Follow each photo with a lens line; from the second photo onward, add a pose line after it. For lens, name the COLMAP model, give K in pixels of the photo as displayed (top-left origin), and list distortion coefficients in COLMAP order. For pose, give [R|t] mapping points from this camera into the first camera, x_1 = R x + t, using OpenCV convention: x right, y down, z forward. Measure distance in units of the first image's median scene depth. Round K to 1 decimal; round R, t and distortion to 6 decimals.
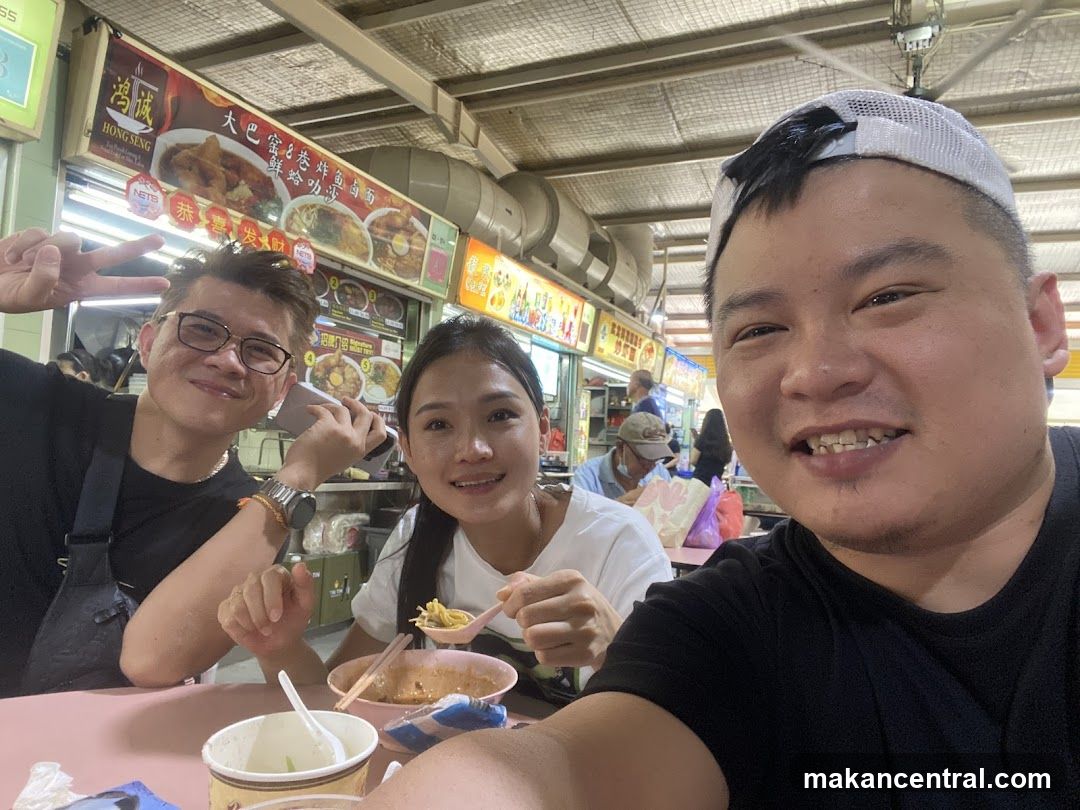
lens RADIAL K [[739.7, 0, 545.9], [0, 739.7, 419.4], [0, 0, 1]] dist [0.023587, -0.034095]
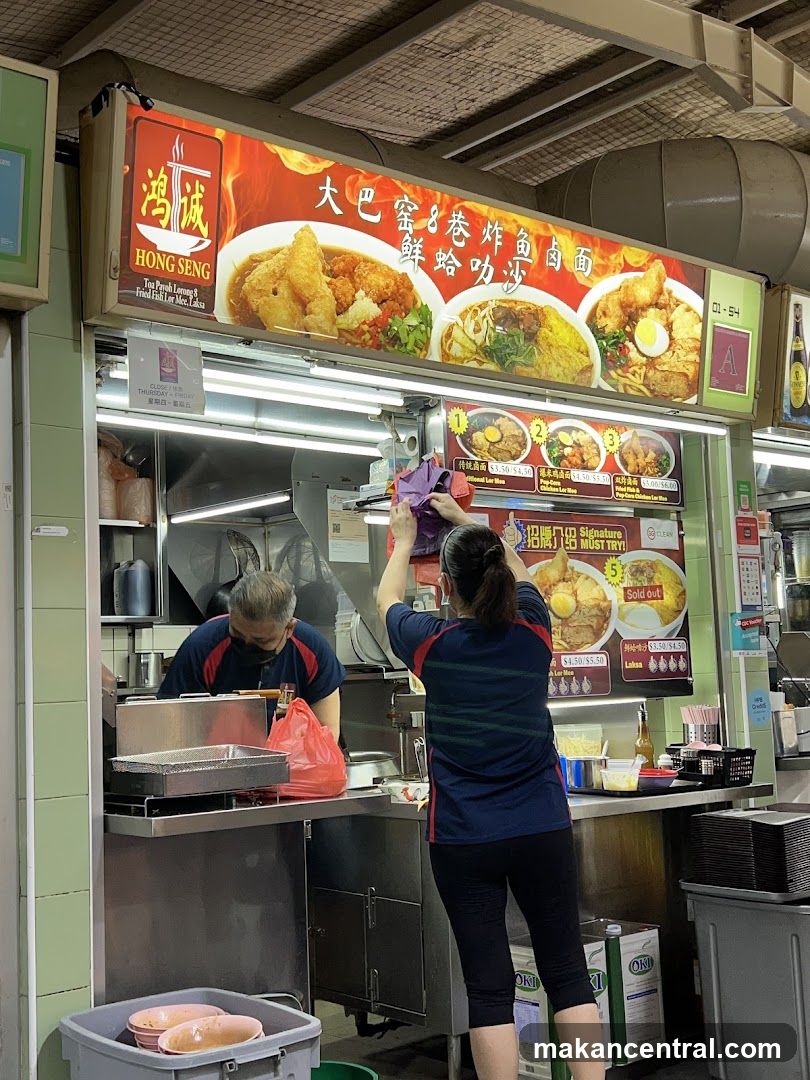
lens RADIAL K [[1346.5, 0, 390.9], [0, 1346.5, 556.0], [0, 0, 1]] dist [0.105685, 0.000000]
pose [[0.904604, -0.126170, -0.407151, 0.009200], [0.105143, 0.991721, -0.073714, -0.031861], [0.413081, 0.023873, 0.910381, 0.053189]]
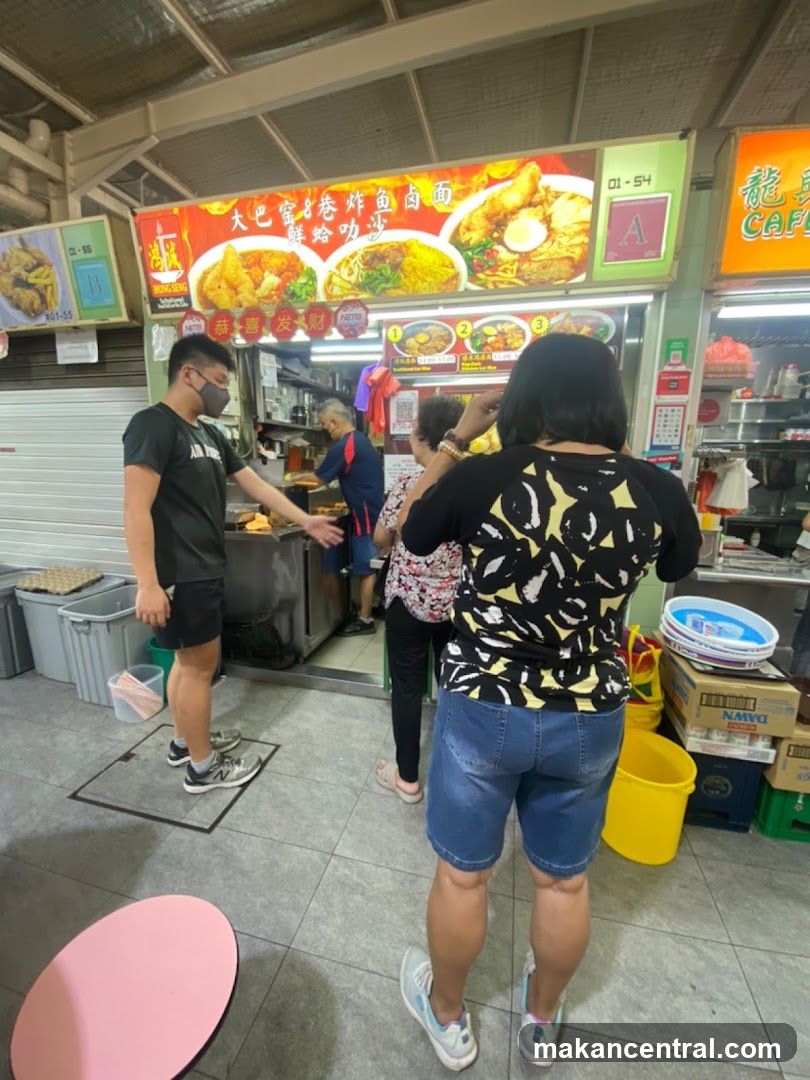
lens RADIAL K [[431.5, 0, 407.3], [0, 431.5, 535.9], [0, 0, 1]] dist [0.003580, -0.009199]
pose [[0.183341, 0.128552, -0.974608, 0.219371], [0.040208, 0.989603, 0.138094, -0.022109], [0.982227, -0.064506, 0.176266, 0.859805]]
